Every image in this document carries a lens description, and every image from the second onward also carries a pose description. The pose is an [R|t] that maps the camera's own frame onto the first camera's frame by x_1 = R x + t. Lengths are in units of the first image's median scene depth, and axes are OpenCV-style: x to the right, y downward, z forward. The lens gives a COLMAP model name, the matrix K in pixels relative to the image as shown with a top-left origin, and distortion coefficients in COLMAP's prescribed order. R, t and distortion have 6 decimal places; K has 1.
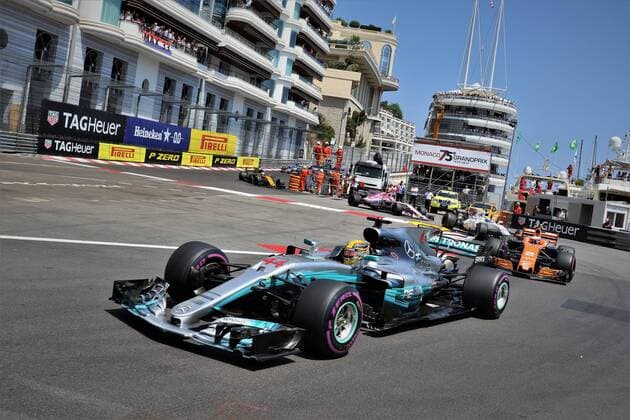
lens RADIAL K [[692.2, 0, 315.0], [0, 692.2, 210.0], [0, 0, 1]] dist [-0.093081, 0.010837]
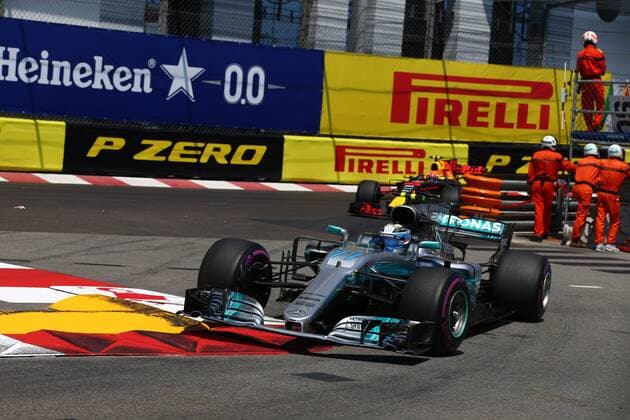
lens RADIAL K [[2029.5, 0, 315.0], [0, 2029.5, 210.0], [0, 0, 1]] dist [-0.009470, 1.092514]
pose [[0.833839, -0.062383, -0.548471, 0.272495], [0.013580, 0.995611, -0.092596, 0.025029], [0.551840, 0.069762, 0.831027, 0.300457]]
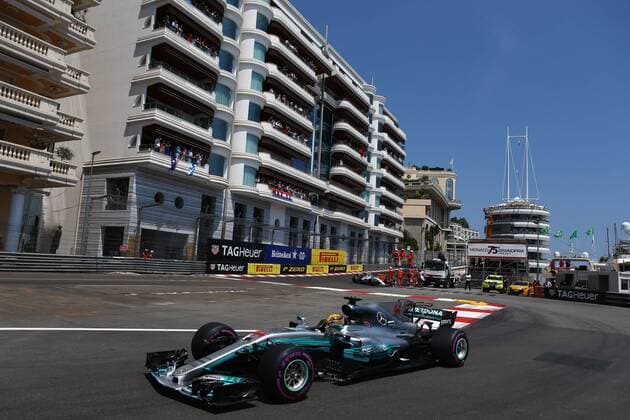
lens RADIAL K [[469.3, 0, 315.0], [0, 469.3, 210.0], [0, 0, 1]] dist [-0.101467, 0.105816]
pose [[0.974127, -0.113466, -0.195453, 0.035473], [0.073540, 0.976908, -0.200606, 0.004058], [0.213701, 0.181043, 0.959977, 0.012119]]
